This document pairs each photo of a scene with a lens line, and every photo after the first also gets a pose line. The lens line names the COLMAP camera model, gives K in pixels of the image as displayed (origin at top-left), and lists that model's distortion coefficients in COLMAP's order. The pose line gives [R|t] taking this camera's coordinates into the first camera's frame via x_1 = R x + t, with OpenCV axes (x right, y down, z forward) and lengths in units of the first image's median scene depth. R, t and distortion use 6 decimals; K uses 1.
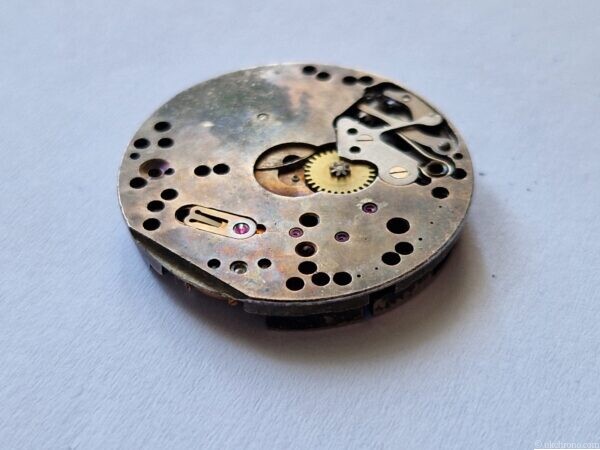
lens RADIAL K [[1256.7, 0, 297.8], [0, 1256.7, 225.0], [0, 0, 1]] dist [0.020140, 0.000000]
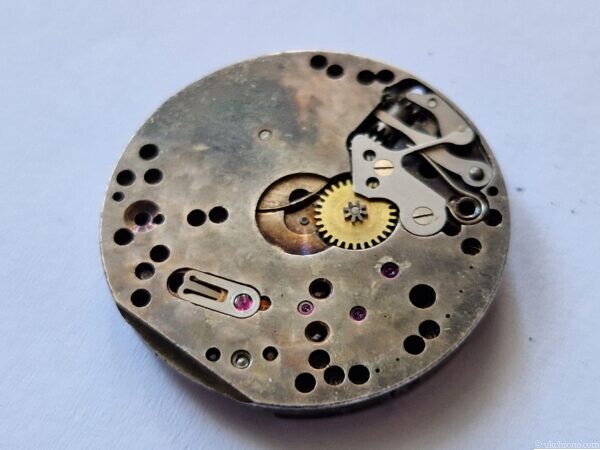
lens RADIAL K [[1256.7, 0, 302.6], [0, 1256.7, 225.0], [0, 0, 1]] dist [0.020140, 0.000000]
pose [[0.999483, -0.022019, -0.023417, 0.017368], [0.027683, 0.959898, 0.278981, -0.278794], [0.016335, -0.279485, 0.960011, 0.167302]]
